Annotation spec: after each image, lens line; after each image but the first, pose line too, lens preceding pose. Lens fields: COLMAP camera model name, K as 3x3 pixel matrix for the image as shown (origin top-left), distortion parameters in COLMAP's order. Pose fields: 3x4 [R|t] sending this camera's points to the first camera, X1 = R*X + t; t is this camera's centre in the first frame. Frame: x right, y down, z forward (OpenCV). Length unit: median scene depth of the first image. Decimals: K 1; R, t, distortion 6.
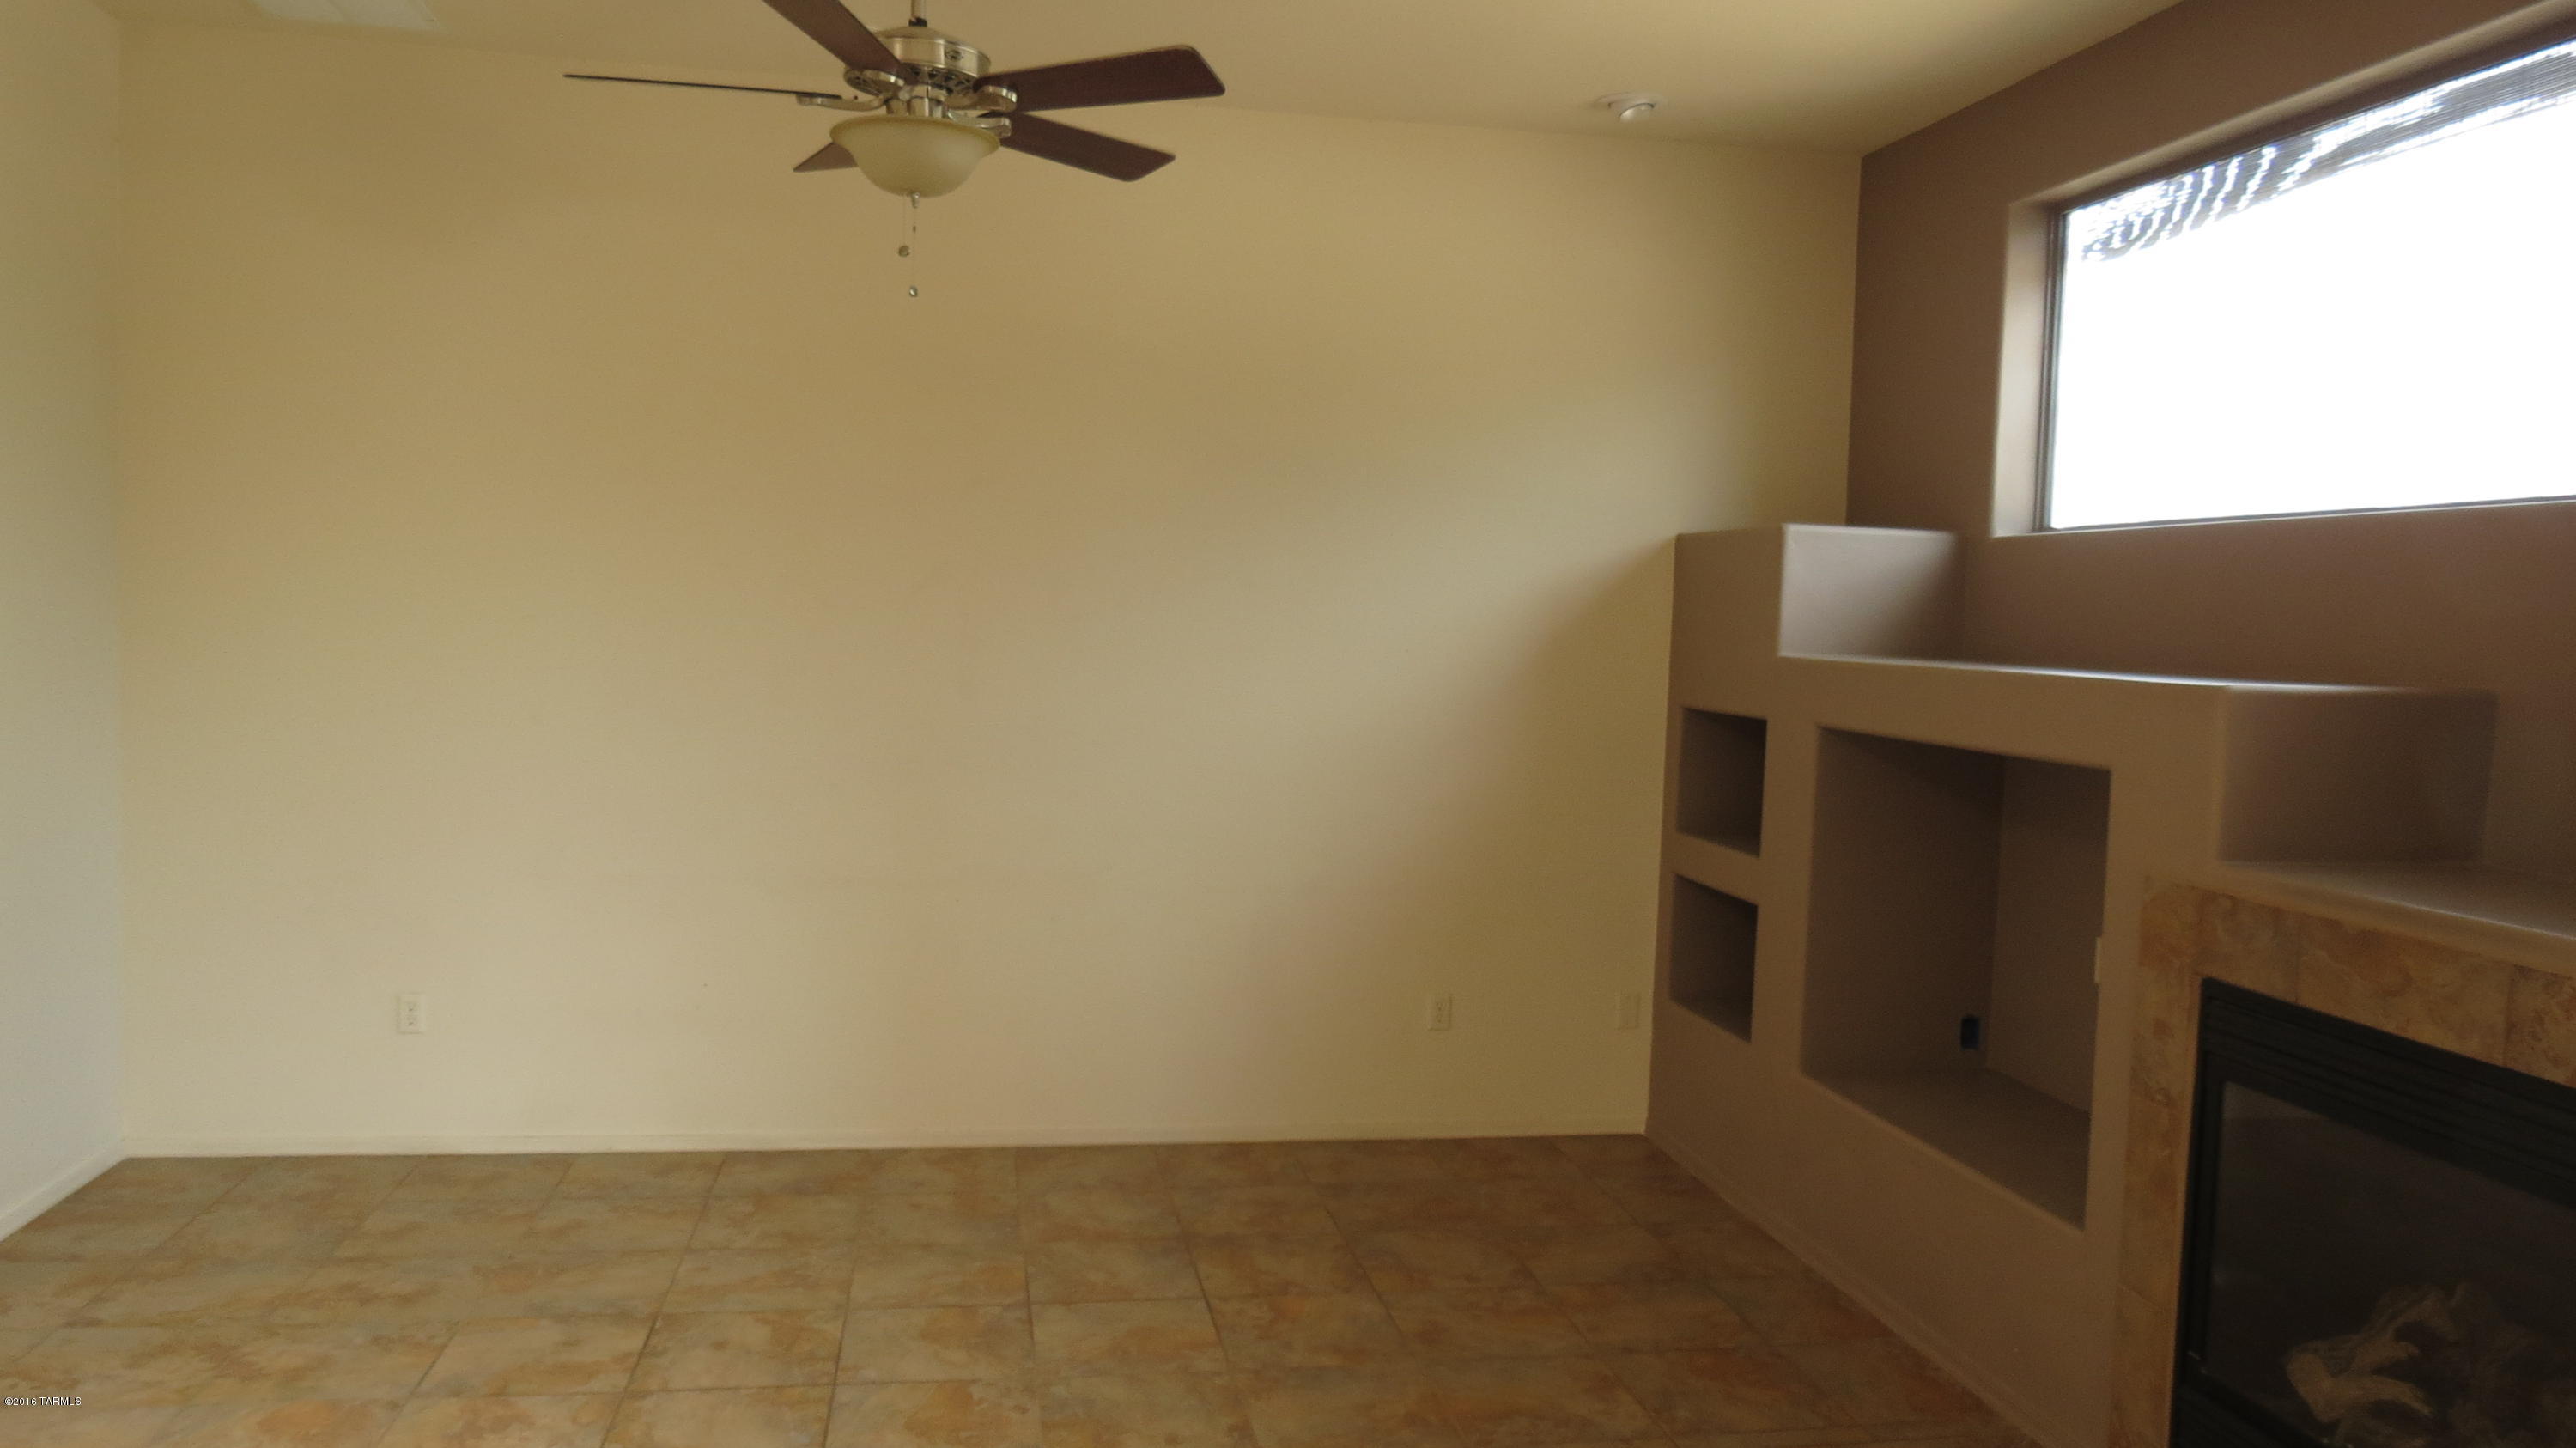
lens RADIAL K [[1817.7, 0, 1288.0], [0, 1817.7, 724.0], [0, 0, 1]] dist [-0.071263, 0.060204]
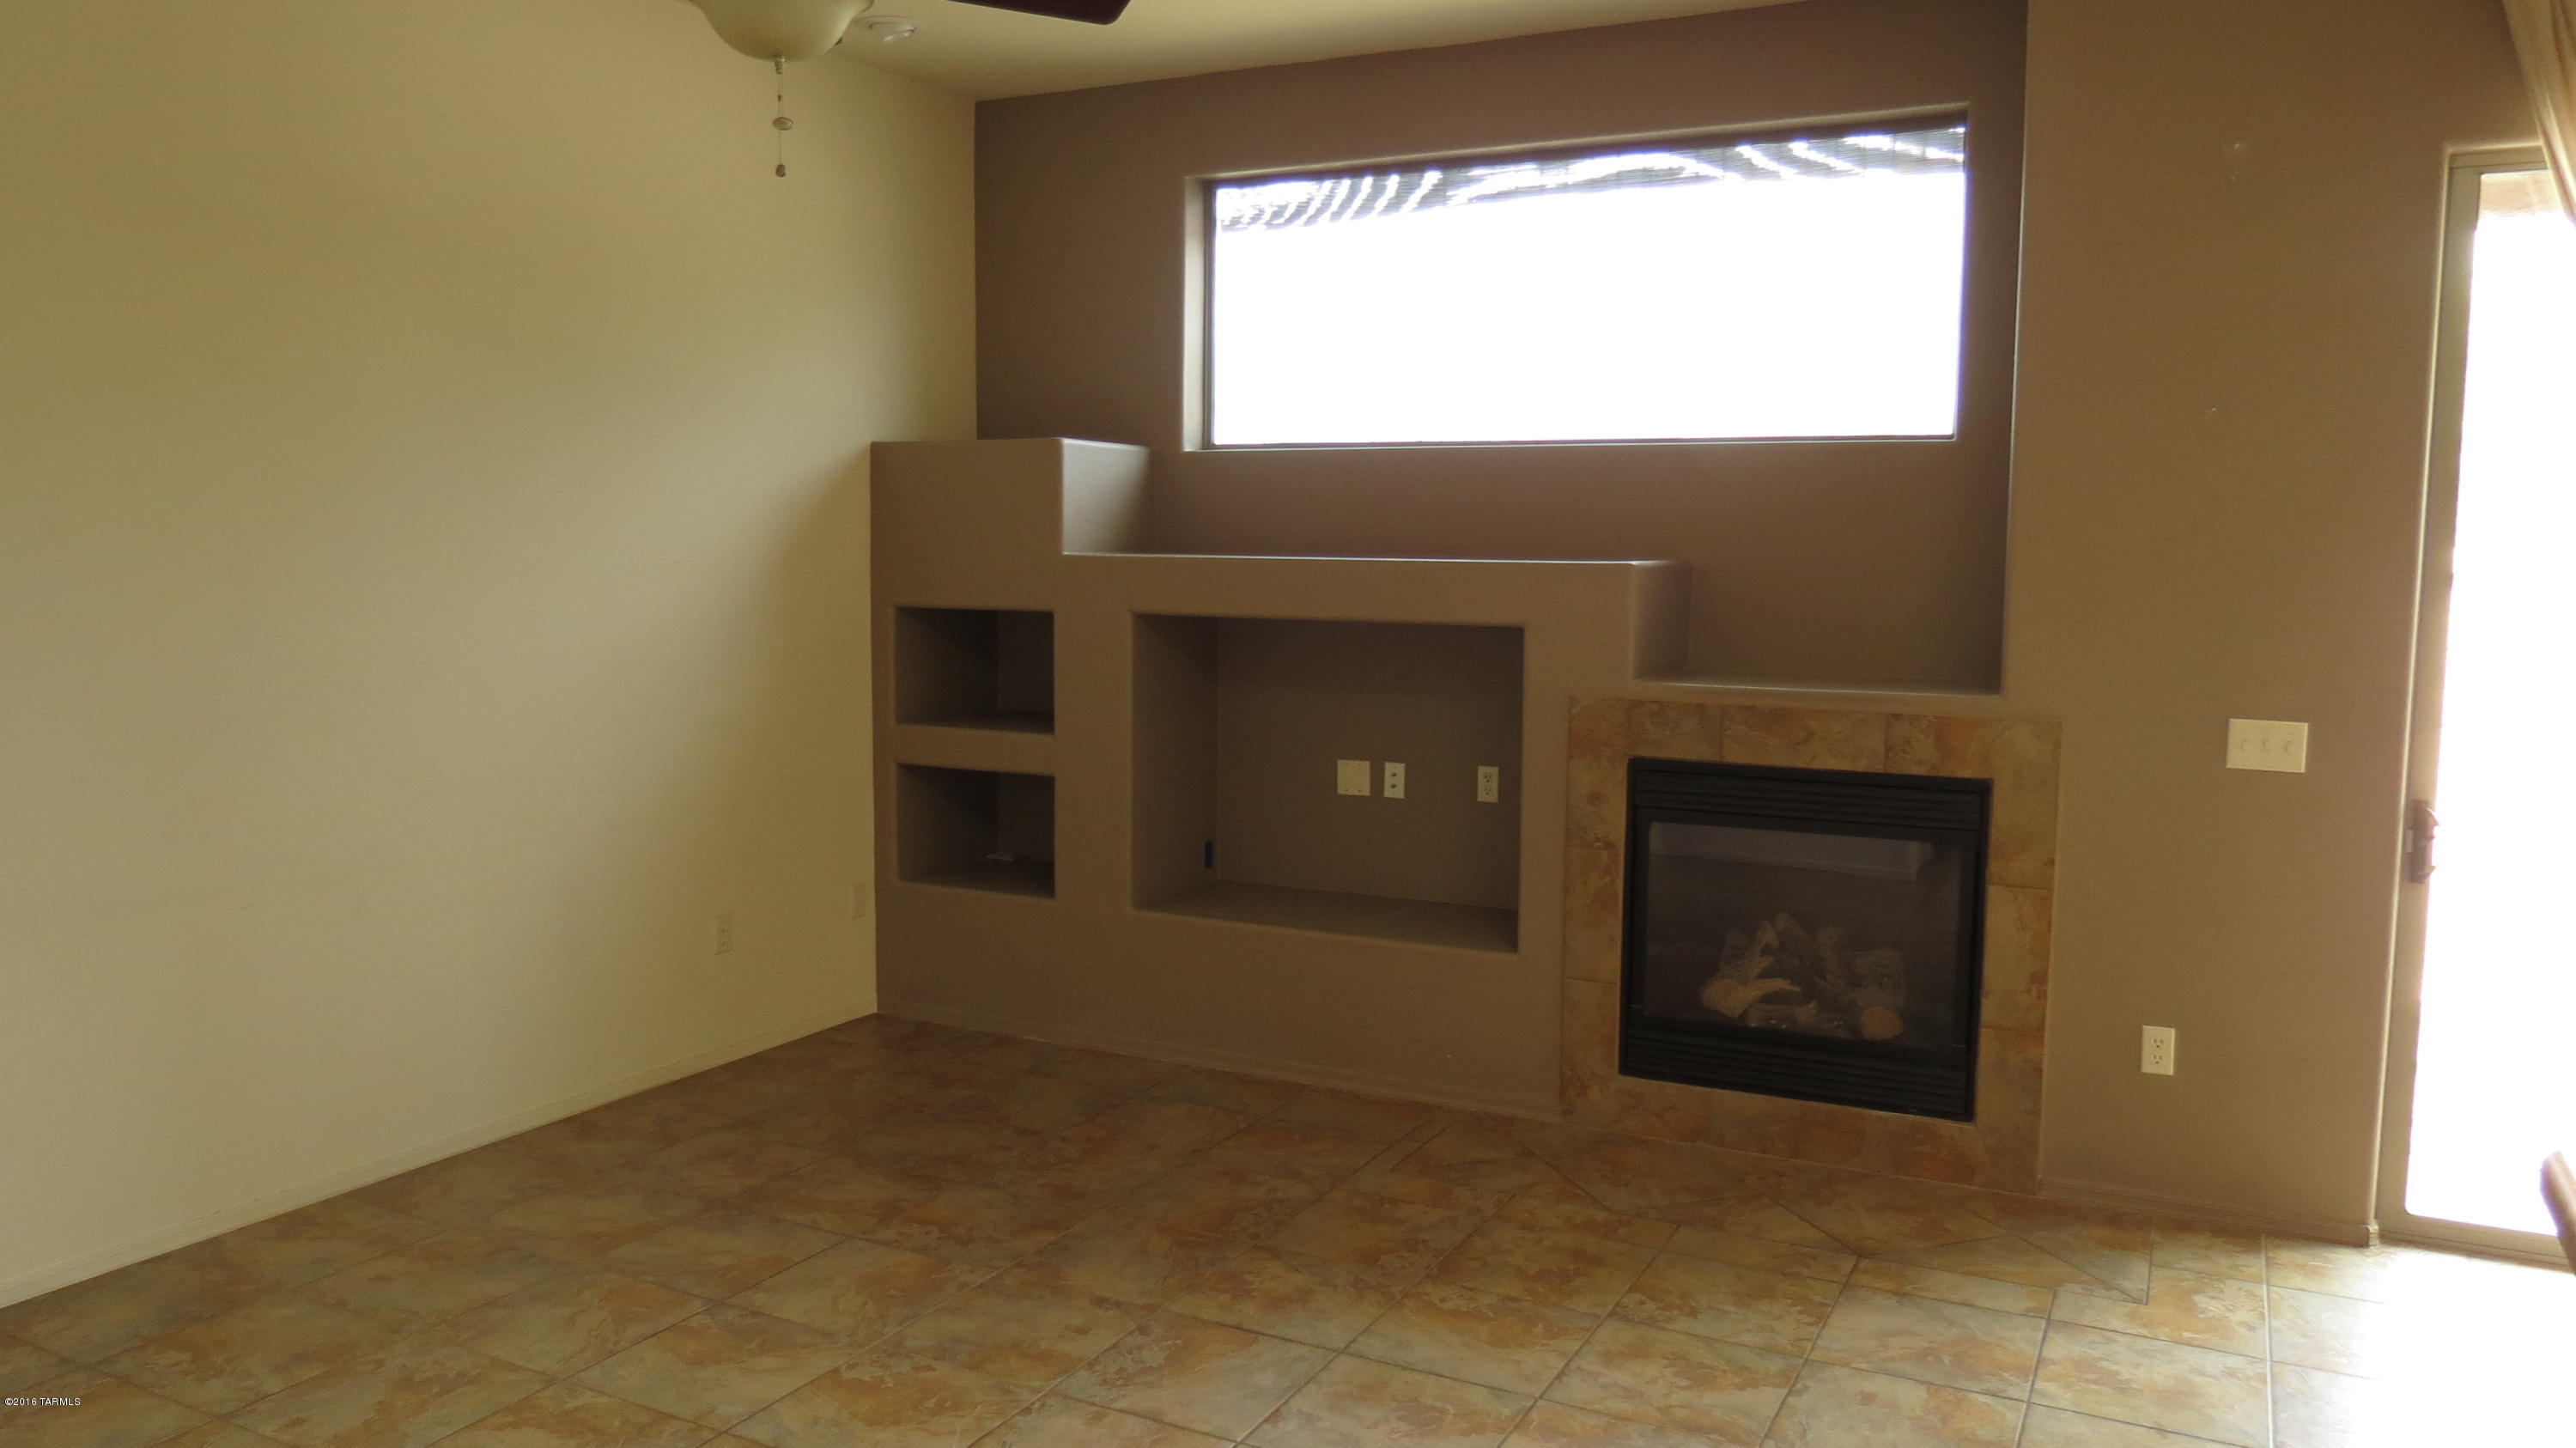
lens RADIAL K [[1804.1, 0, 1288.0], [0, 1804.1, 724.0], [0, 0, 1]] dist [-0.053304, 0.003095]
pose [[0.604895, -0.105496, 0.789286, -0.653233], [0.058310, 0.994393, 0.088223, -0.028225], [-0.794167, -0.007343, 0.607655, 0.237787]]
